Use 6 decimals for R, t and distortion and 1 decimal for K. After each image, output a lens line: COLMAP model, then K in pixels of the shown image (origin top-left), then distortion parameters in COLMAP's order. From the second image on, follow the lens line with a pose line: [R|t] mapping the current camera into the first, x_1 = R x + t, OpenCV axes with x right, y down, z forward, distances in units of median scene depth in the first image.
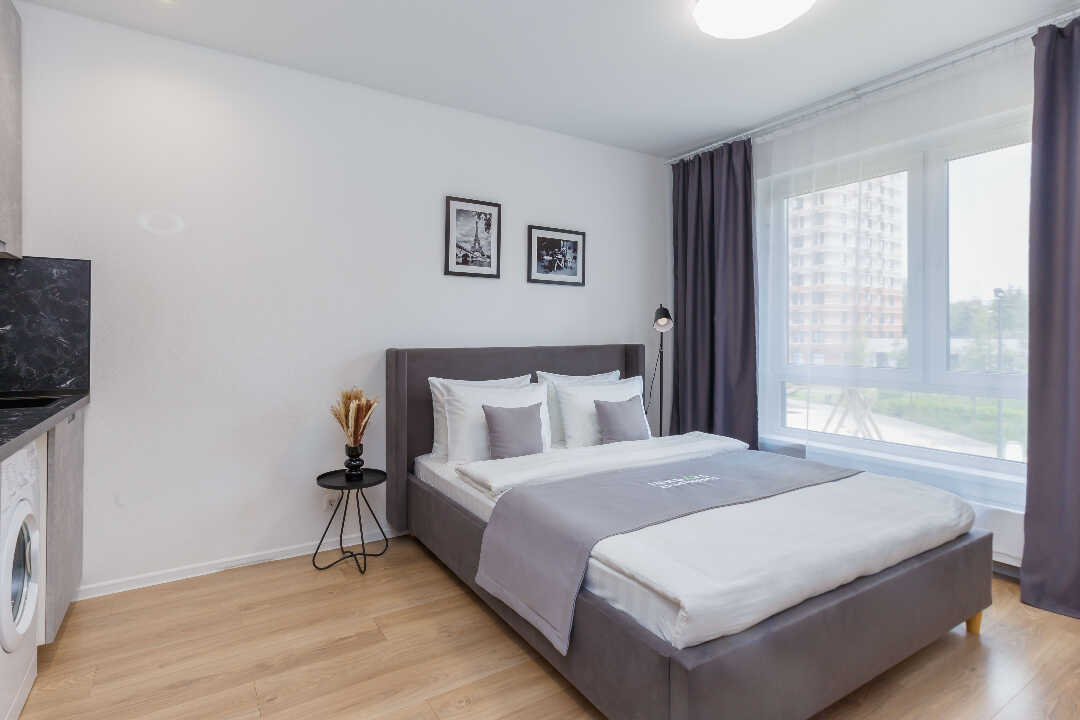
lens RADIAL K [[524.4, 0, 513.9], [0, 524.4, 334.1], [0, 0, 1]] dist [0.005745, 0.004348]
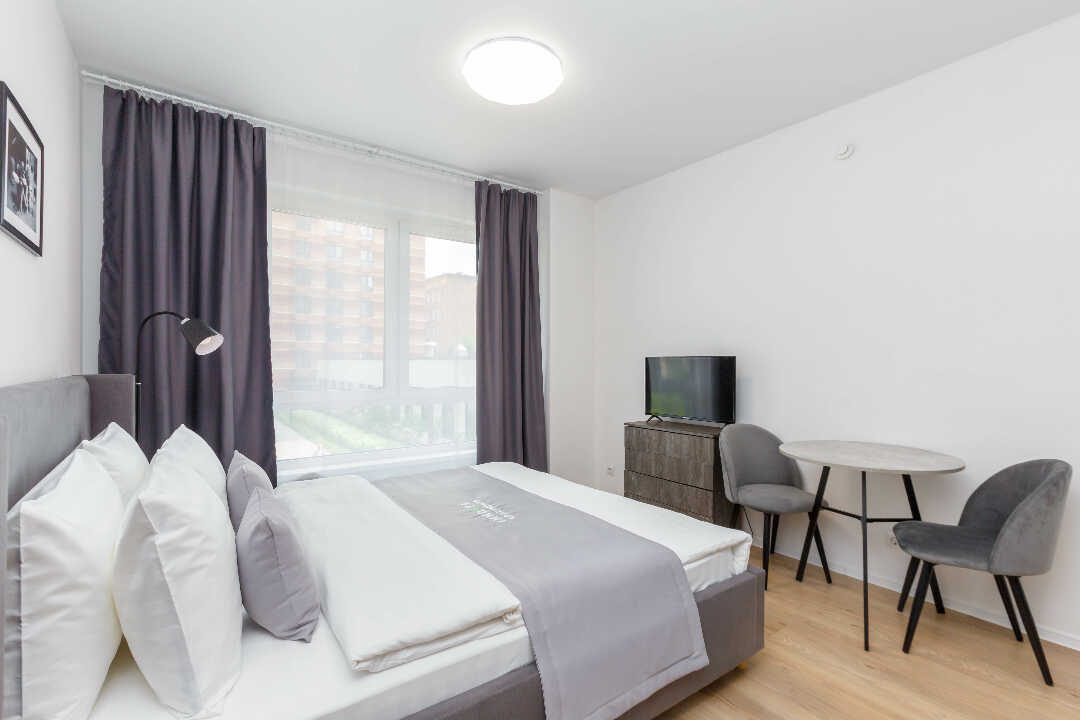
lens RADIAL K [[491.7, 0, 546.9], [0, 491.7, 358.1], [0, 0, 1]] dist [-0.005583, 0.008343]
pose [[-0.094675, 0.009634, 0.995462, -0.419167], [-0.002603, 0.999947, -0.009925, 0.004388], [-0.995505, -0.003531, -0.094645, 0.688124]]
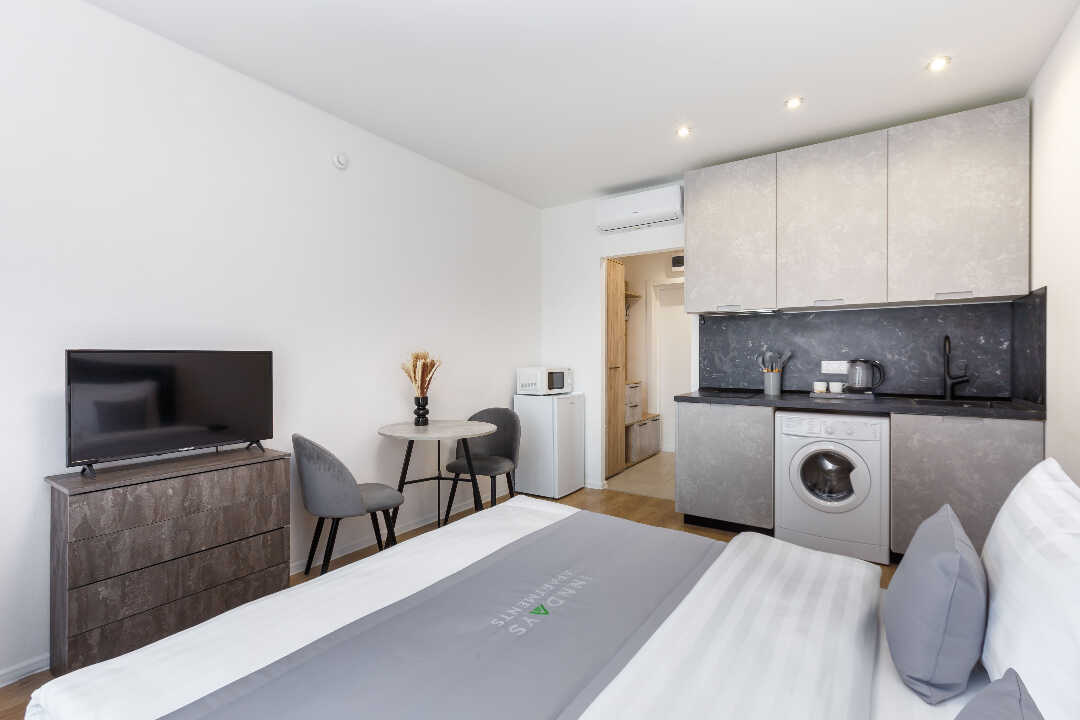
lens RADIAL K [[491.7, 0, 535.8], [0, 491.7, 361.8], [0, 0, 1]] dist [-0.005583, 0.008343]
pose [[-0.904772, 0.001687, -0.425892, 0.405127], [0.001403, 0.999999, 0.000980, 0.008046], [0.425893, 0.000289, -0.904773, 1.056072]]
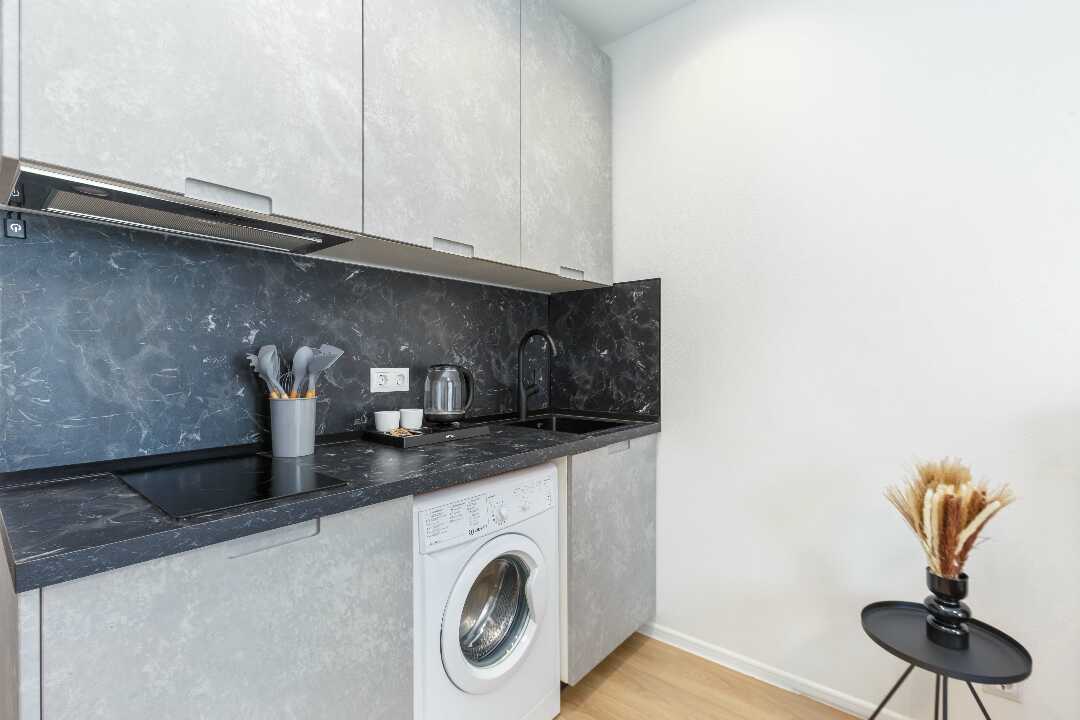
lens RADIAL K [[491.7, 0, 558.8], [0, 491.7, 364.1], [0, 0, 1]] dist [-0.005583, 0.008343]
pose [[0.343740, 0.000089, -0.939065, -0.036403], [0.011785, 0.999921, 0.004409, 0.004366], [0.938991, -0.012582, 0.343712, 0.383191]]
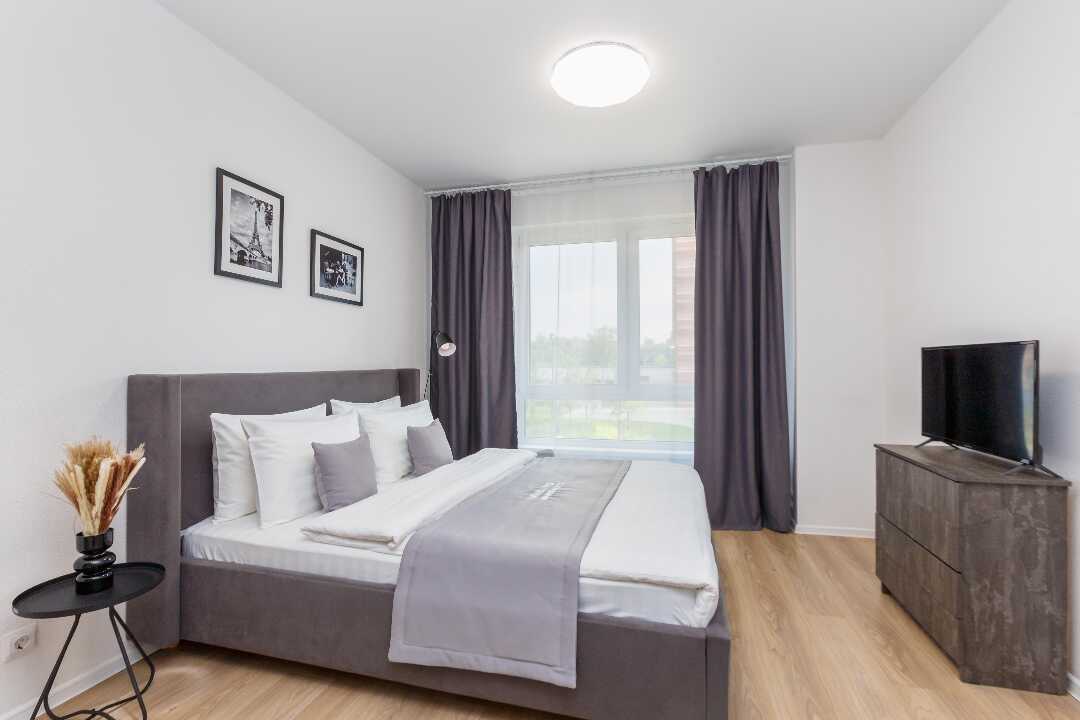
lens RADIAL K [[491.7, 0, 534.8], [0, 491.7, 362.9], [0, 0, 1]] dist [-0.005583, 0.008343]
pose [[0.730553, 0.002474, 0.682852, -0.275375], [-0.000760, 0.999996, -0.002810, 0.012177], [-0.682856, 0.001534, 0.730552, 0.191923]]
